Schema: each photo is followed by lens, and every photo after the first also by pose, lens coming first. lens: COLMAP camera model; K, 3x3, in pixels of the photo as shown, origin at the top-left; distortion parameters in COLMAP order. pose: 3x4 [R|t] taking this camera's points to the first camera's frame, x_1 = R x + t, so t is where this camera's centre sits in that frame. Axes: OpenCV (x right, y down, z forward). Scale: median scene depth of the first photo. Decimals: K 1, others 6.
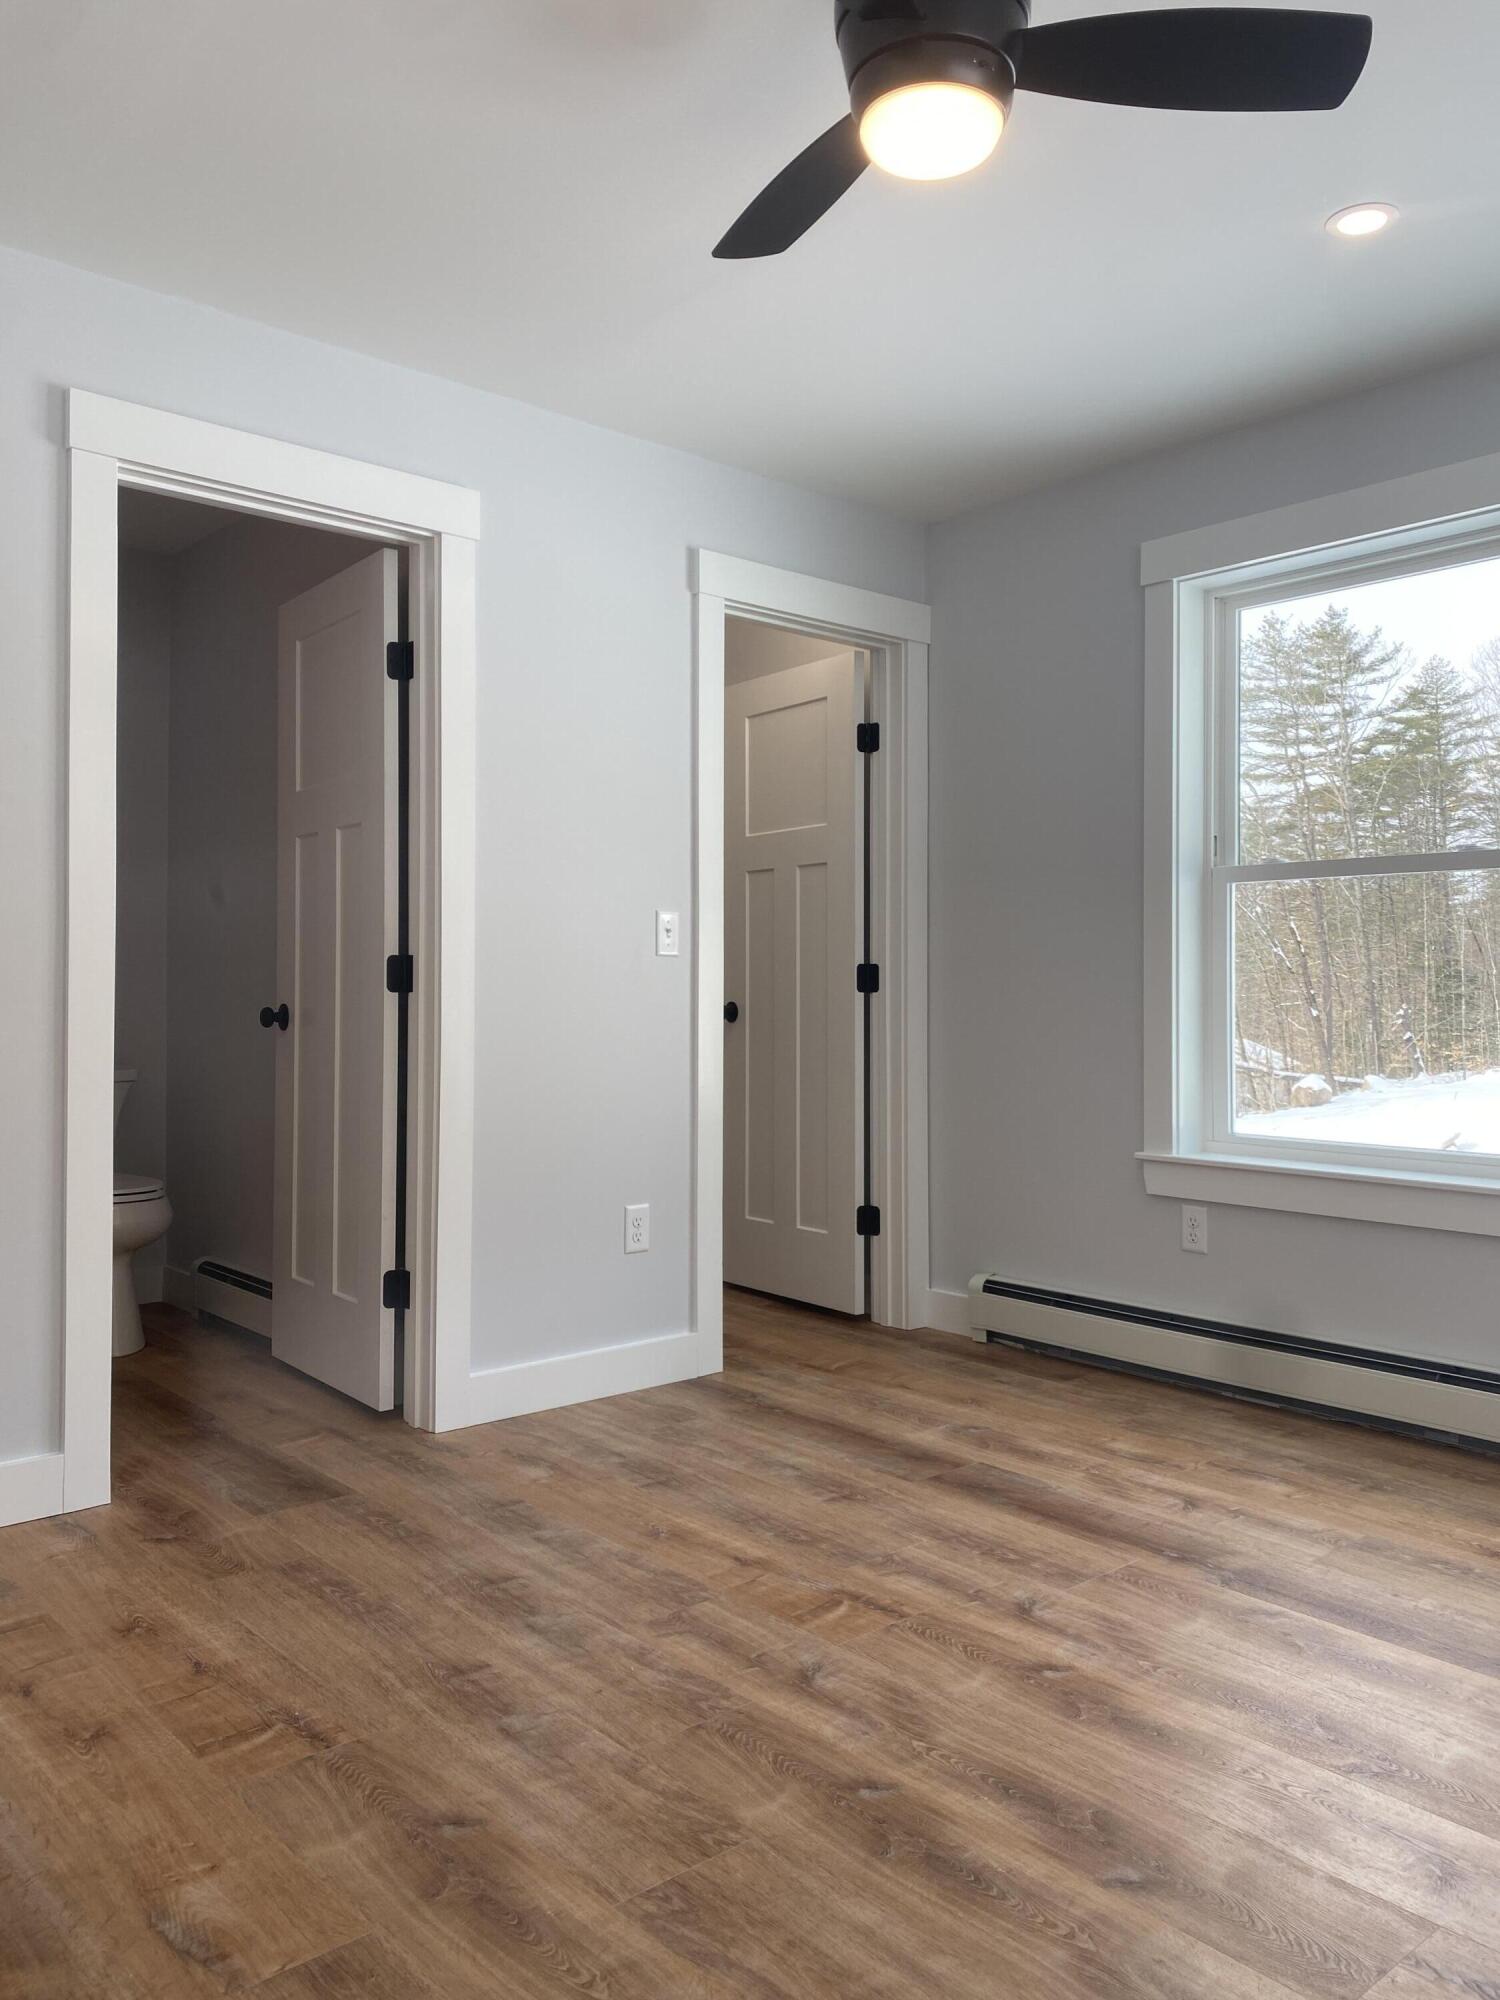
lens RADIAL K [[1528.2, 0, 750.0], [0, 1528.2, 1000.0], [0, 0, 1]] dist [0.006051, -0.006489]
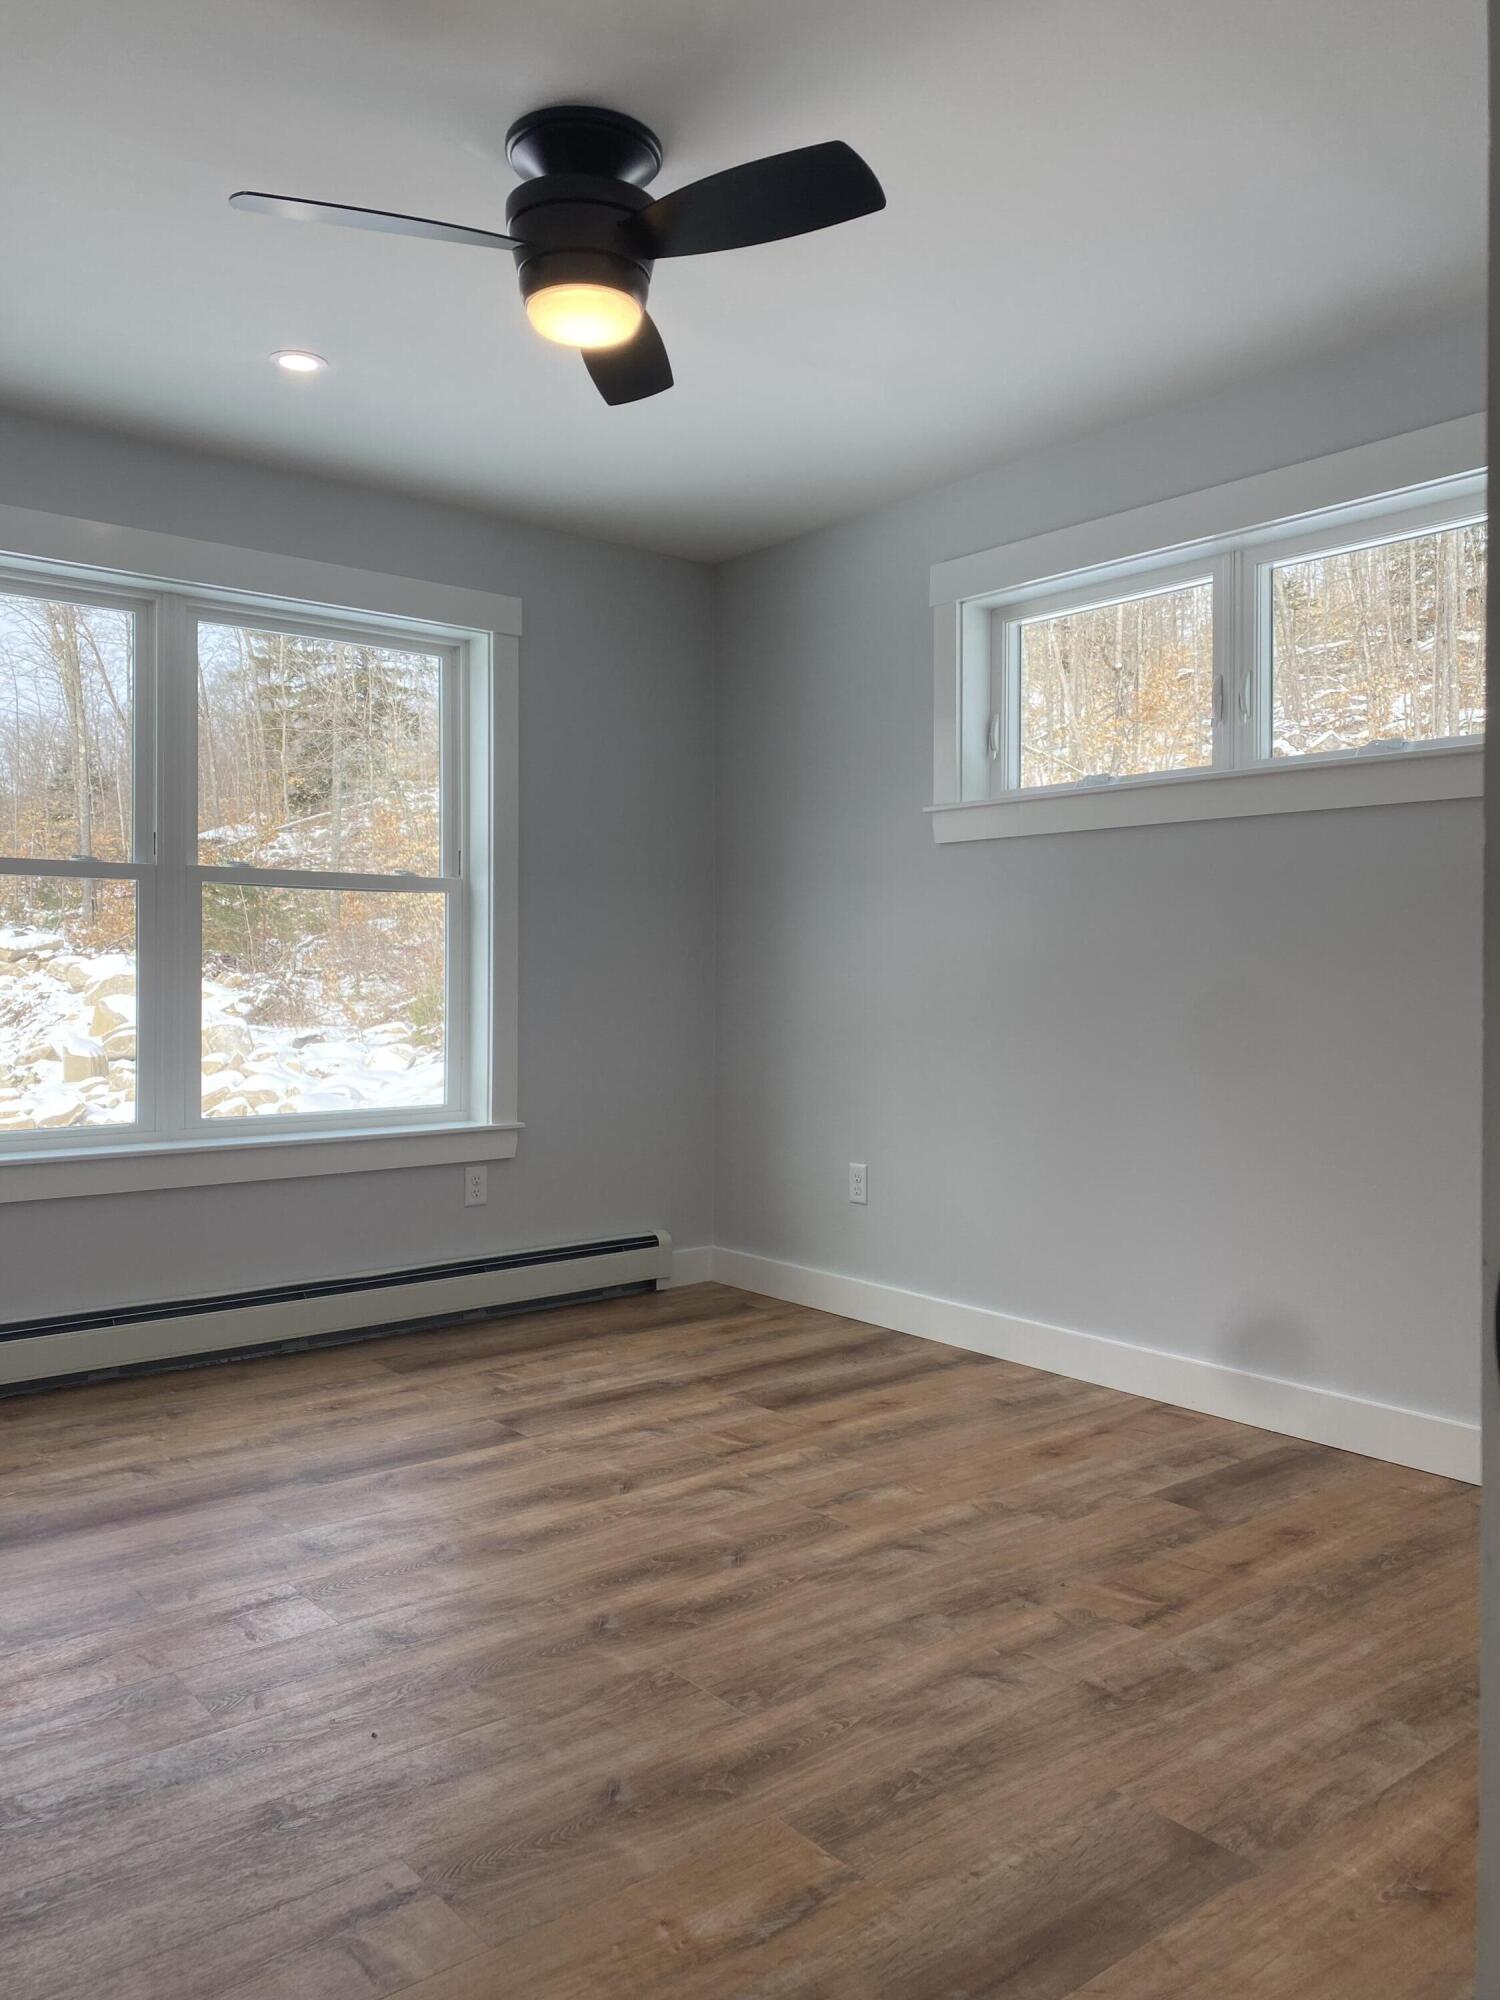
lens RADIAL K [[1528.2, 0, 750.0], [0, 1528.2, 1000.0], [0, 0, 1]] dist [0.006051, -0.006489]
pose [[0.042651, -0.023149, 0.998822, -0.992438], [0.005774, 0.999721, 0.022923, -0.029898], [-0.999073, 0.004789, 0.042772, 0.687104]]
